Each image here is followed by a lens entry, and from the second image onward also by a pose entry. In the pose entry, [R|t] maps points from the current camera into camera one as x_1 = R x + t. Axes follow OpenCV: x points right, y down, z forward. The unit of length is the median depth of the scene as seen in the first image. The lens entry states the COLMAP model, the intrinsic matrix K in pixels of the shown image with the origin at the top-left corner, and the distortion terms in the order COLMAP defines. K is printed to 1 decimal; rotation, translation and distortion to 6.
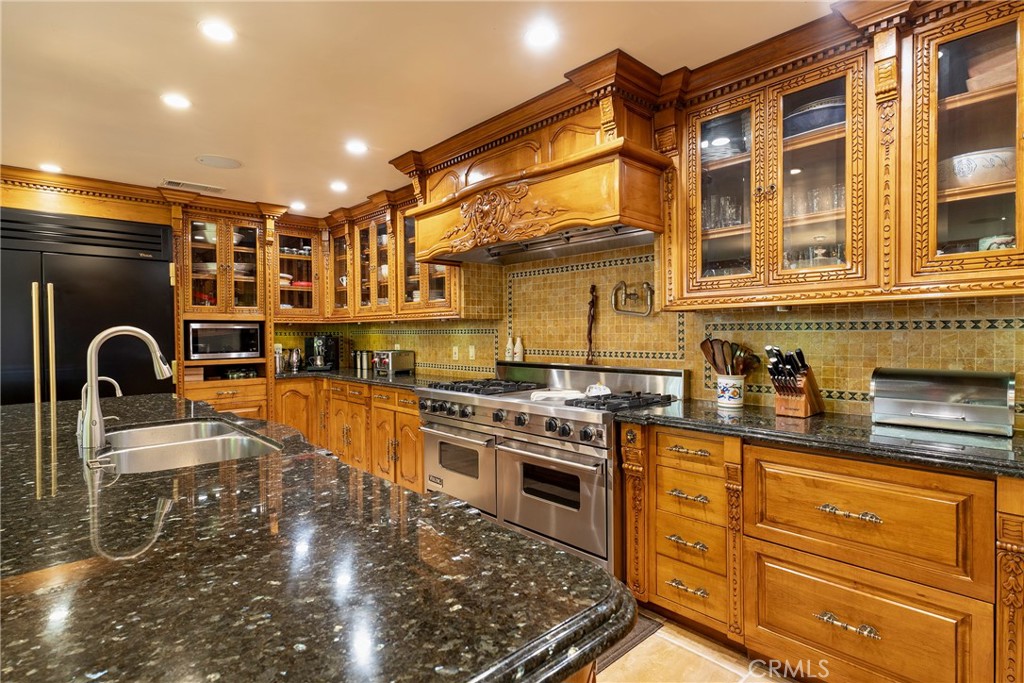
lens RADIAL K [[513.4, 0, 512.0], [0, 513.4, 341.5], [0, 0, 1]] dist [0.010002, 0.000248]
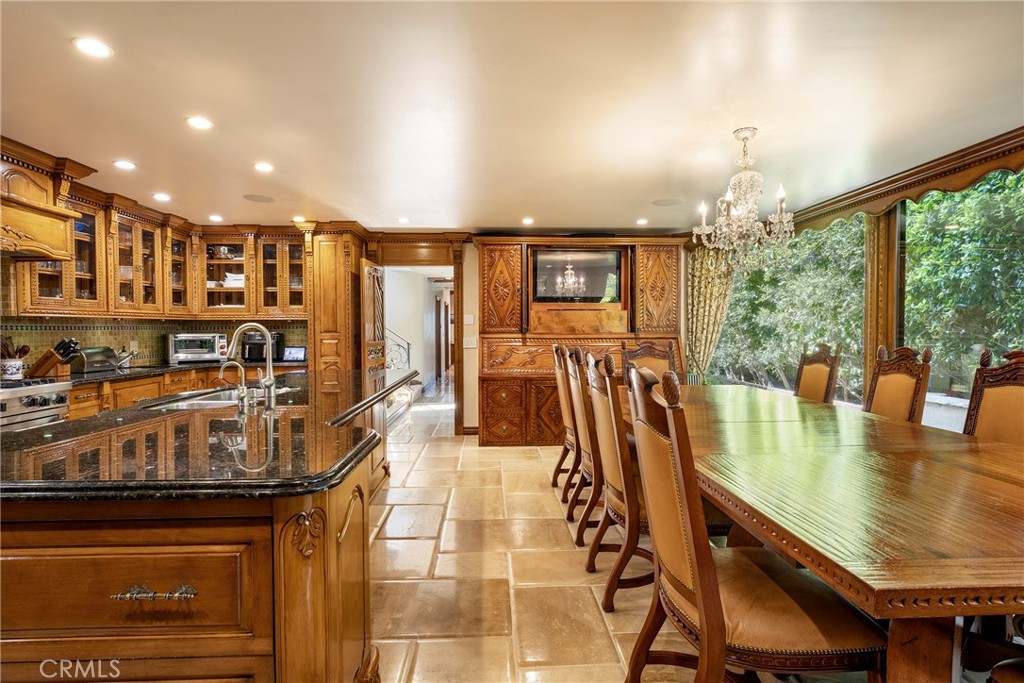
lens RADIAL K [[518.2, 0, 512.0], [0, 518.2, 341.5], [0, 0, 1]] dist [-0.004499, -0.001046]
pose [[-0.760162, -0.002423, 0.649729, -1.317330], [0.024329, 0.999186, 0.032191, -0.000280], [-0.649278, 0.040278, -0.759484, 0.932917]]
